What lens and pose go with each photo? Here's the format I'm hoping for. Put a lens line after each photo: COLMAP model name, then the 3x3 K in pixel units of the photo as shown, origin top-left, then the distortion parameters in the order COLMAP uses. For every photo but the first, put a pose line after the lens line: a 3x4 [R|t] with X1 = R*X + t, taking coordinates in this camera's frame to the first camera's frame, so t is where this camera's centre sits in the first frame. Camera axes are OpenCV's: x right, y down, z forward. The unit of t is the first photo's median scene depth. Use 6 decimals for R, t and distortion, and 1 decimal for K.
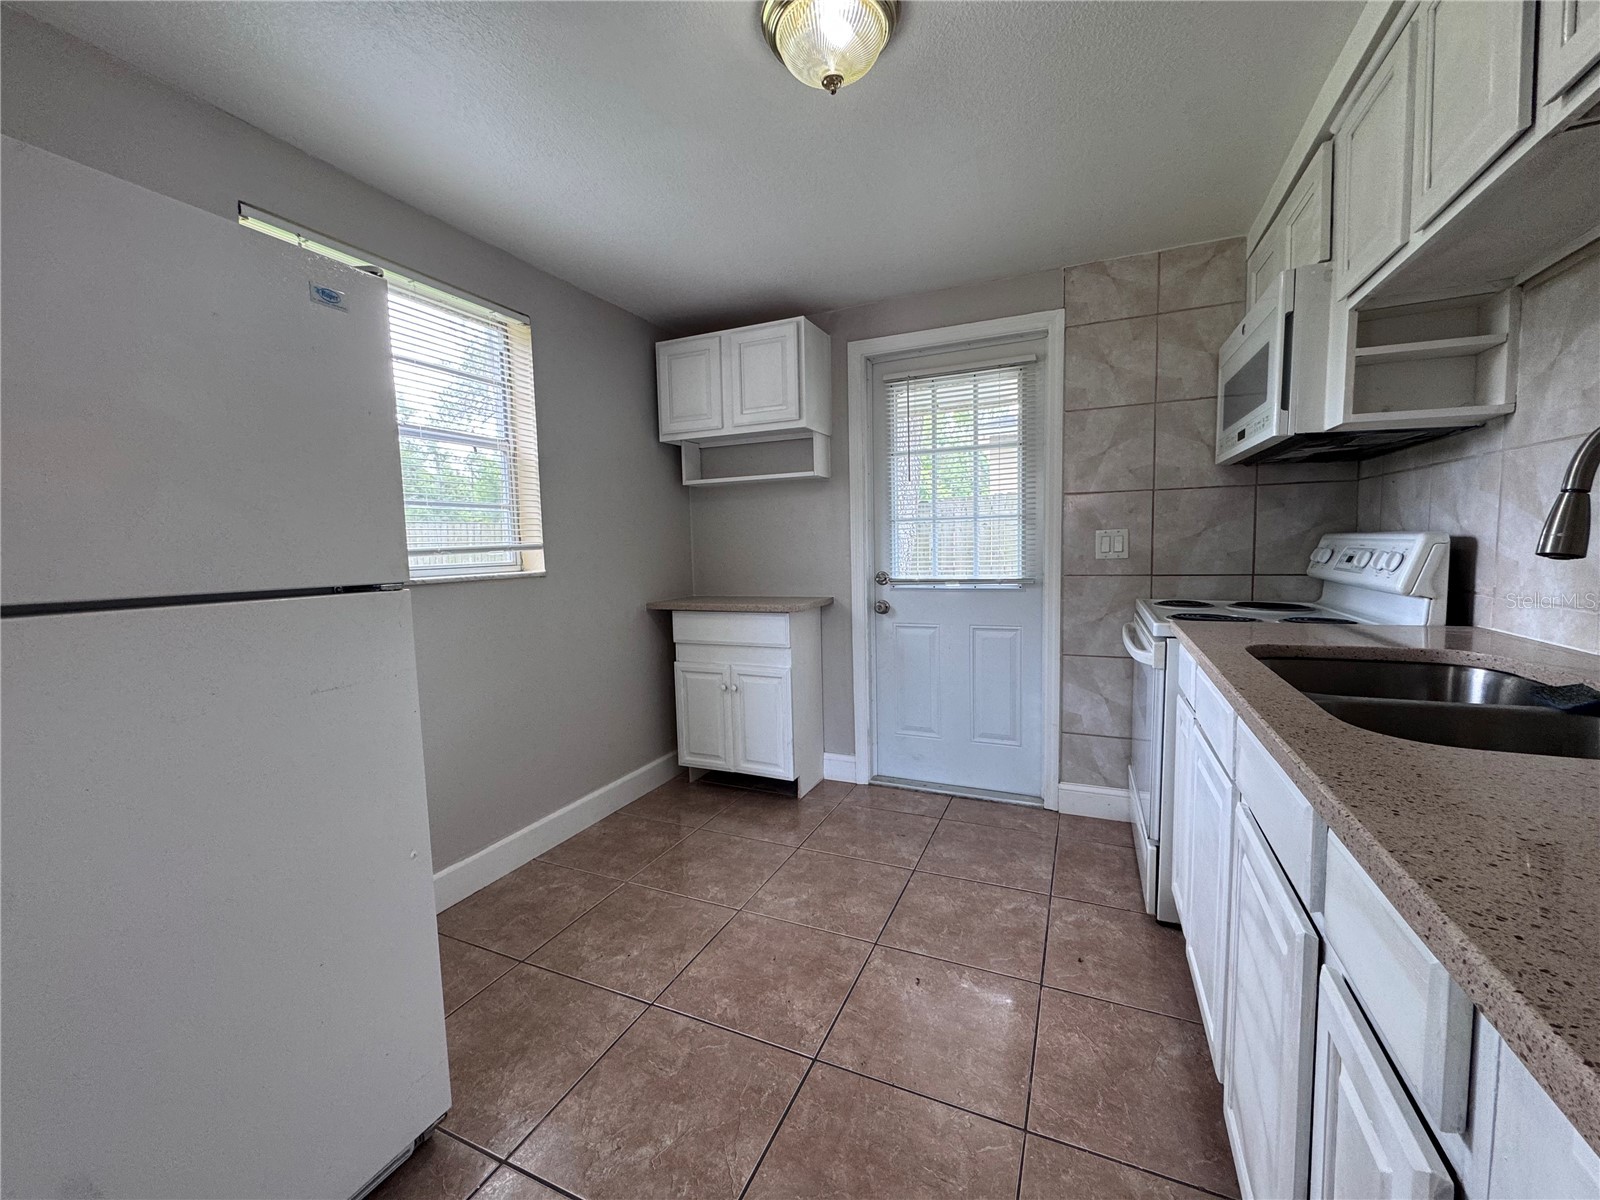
lens RADIAL K [[641.4, 0, 802.5], [0, 641.4, 597.4], [0, 0, 1]] dist [-0.001984, 0.000059]
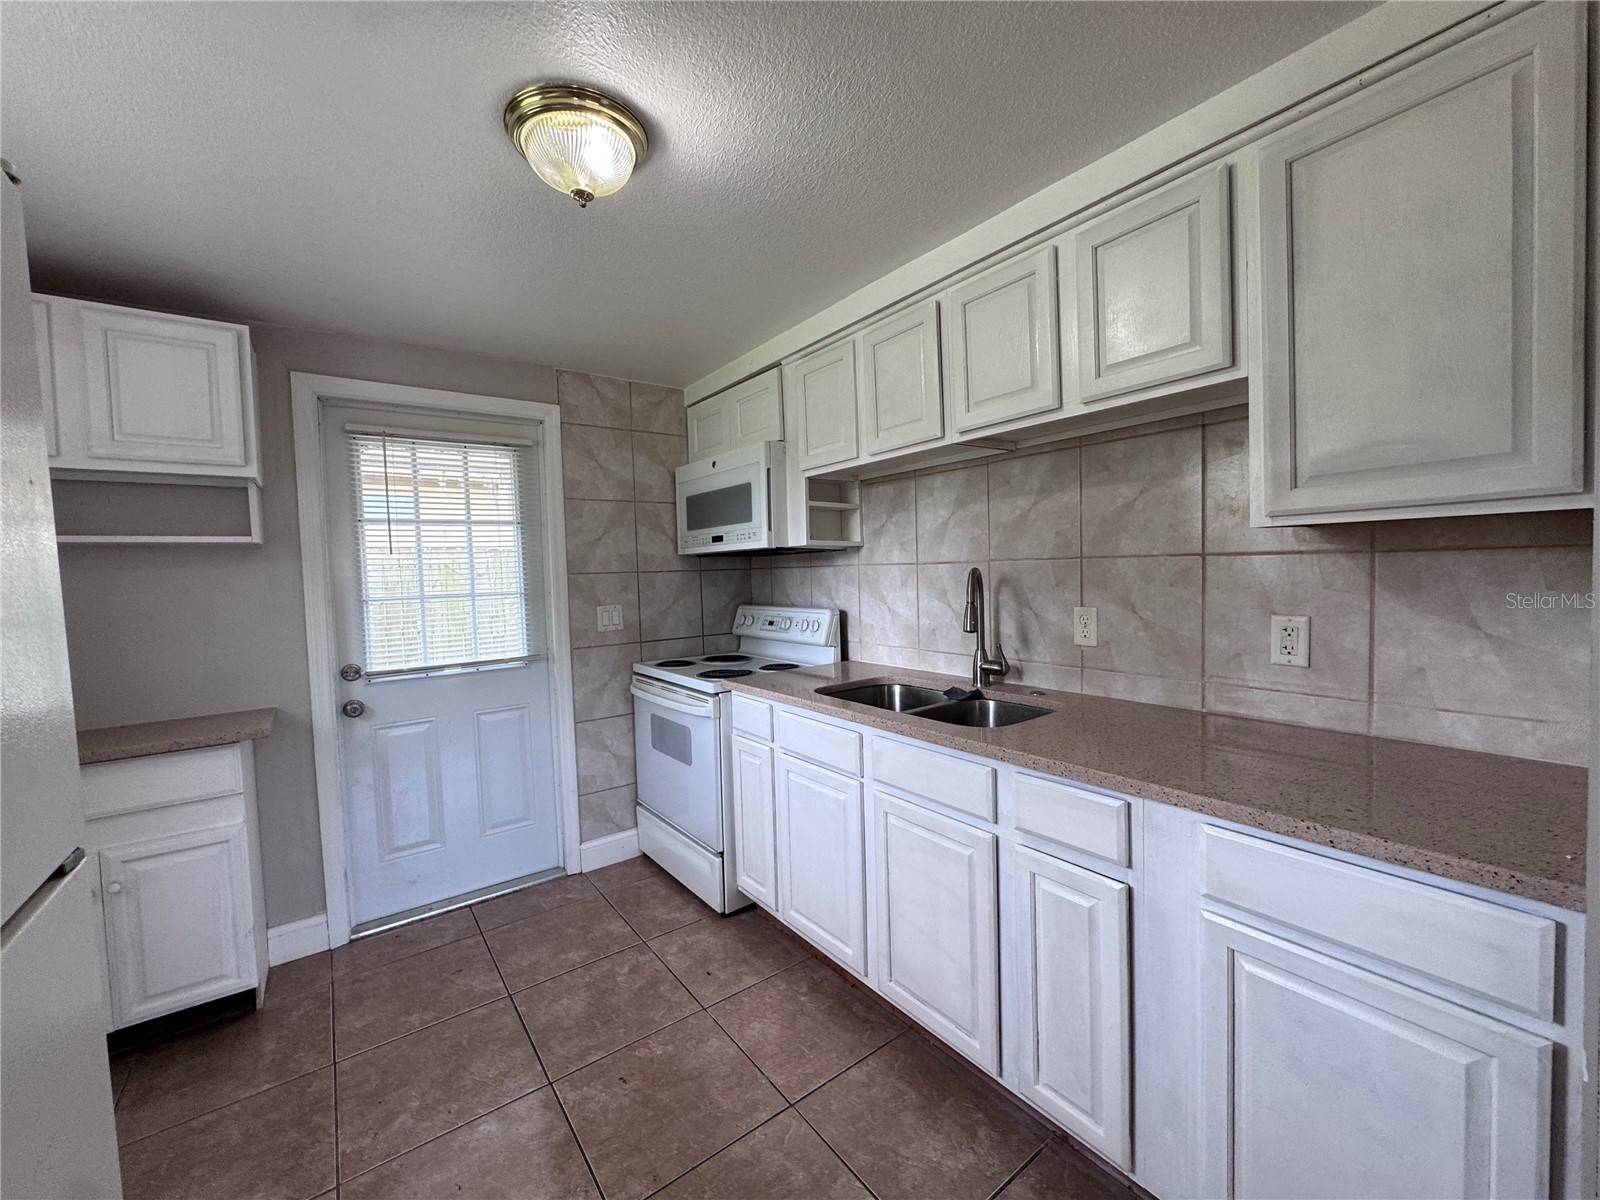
lens RADIAL K [[641.4, 0, 802.5], [0, 641.4, 597.4], [0, 0, 1]] dist [-0.001984, 0.000059]
pose [[0.482407, -0.029059, 0.875465, -0.357861], [0.093046, 0.995495, -0.018227, -0.067344], [-0.870992, 0.090251, 0.482937, 0.142985]]
